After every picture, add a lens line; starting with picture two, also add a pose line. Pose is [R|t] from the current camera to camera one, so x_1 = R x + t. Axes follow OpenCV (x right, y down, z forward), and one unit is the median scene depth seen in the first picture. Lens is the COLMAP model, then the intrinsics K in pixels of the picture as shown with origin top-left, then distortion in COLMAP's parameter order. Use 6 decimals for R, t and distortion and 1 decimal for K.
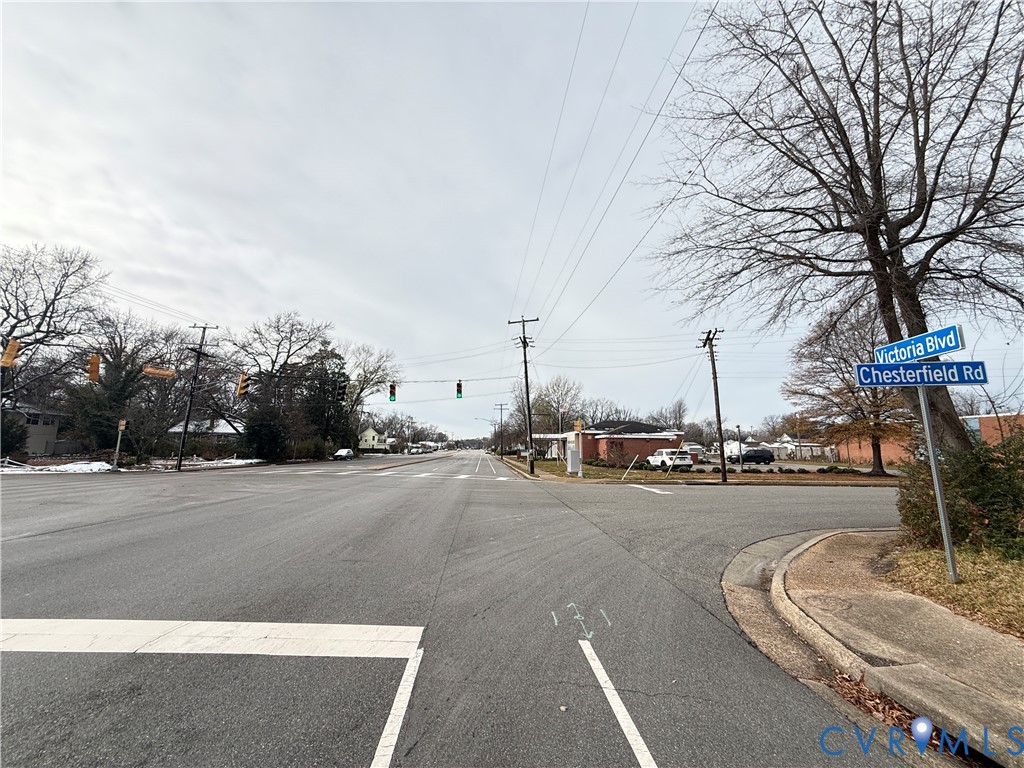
lens RADIAL K [[409.5, 0, 511.1], [0, 409.5, 381.3], [0, 0, 1]] dist [0.000431, 0.000064]
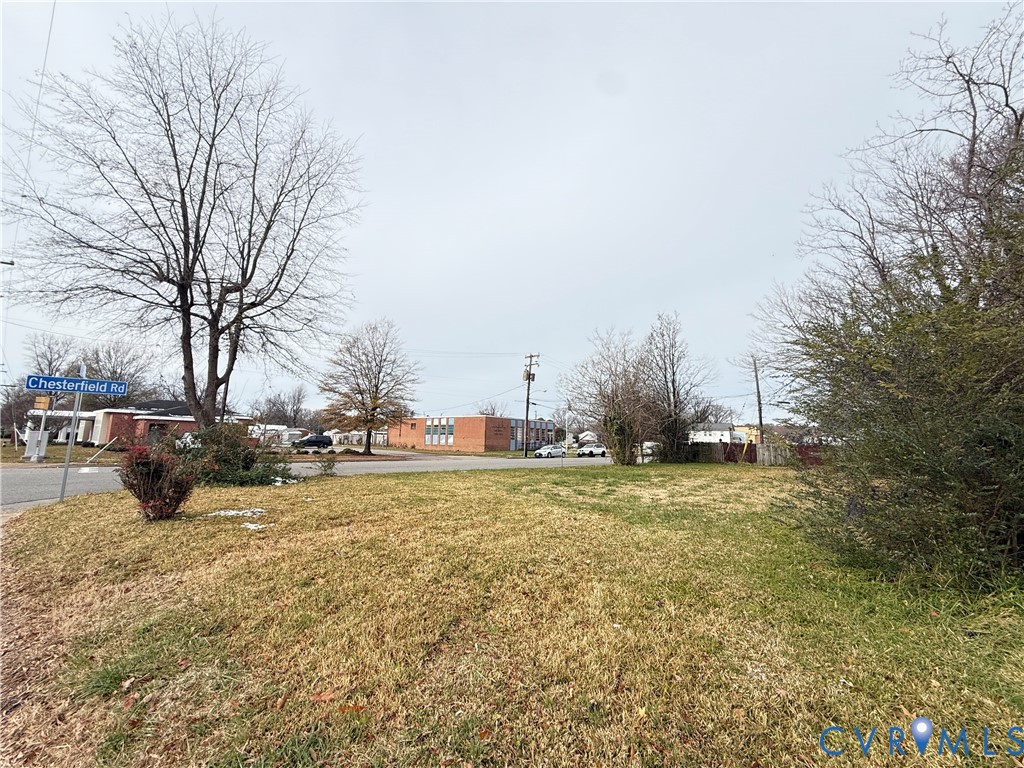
lens RADIAL K [[409.5, 0, 512.1], [0, 409.5, 384.6], [0, 0, 1]] dist [0.000431, 0.000064]
pose [[0.678872, 0.105761, 0.726600, 0.167962], [-0.136610, 0.990487, -0.016535, -0.039908], [-0.721436, -0.088035, 0.686862, -0.240071]]
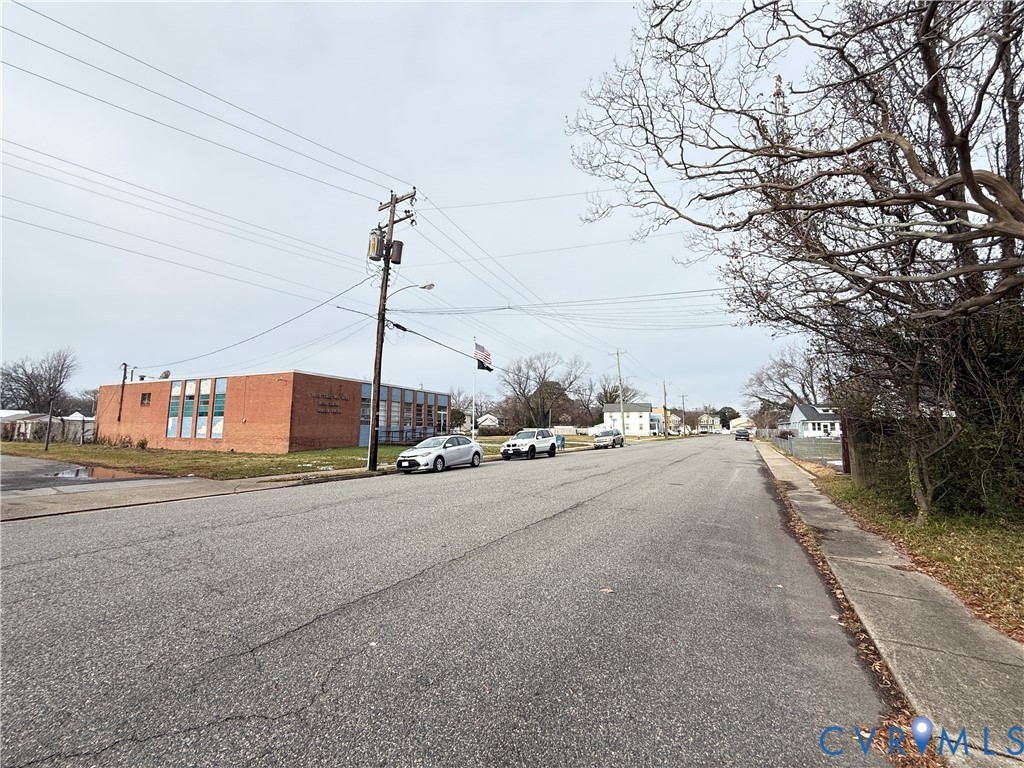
lens RADIAL K [[409.5, 0, 511.1], [0, 409.5, 383.1], [0, 0, 1]] dist [0.000431, 0.000064]
pose [[0.468927, 0.089878, 0.878652, 0.546358], [-0.144254, 0.989245, -0.024204, 0.012687], [-0.871377, -0.115399, 0.476849, 0.045497]]
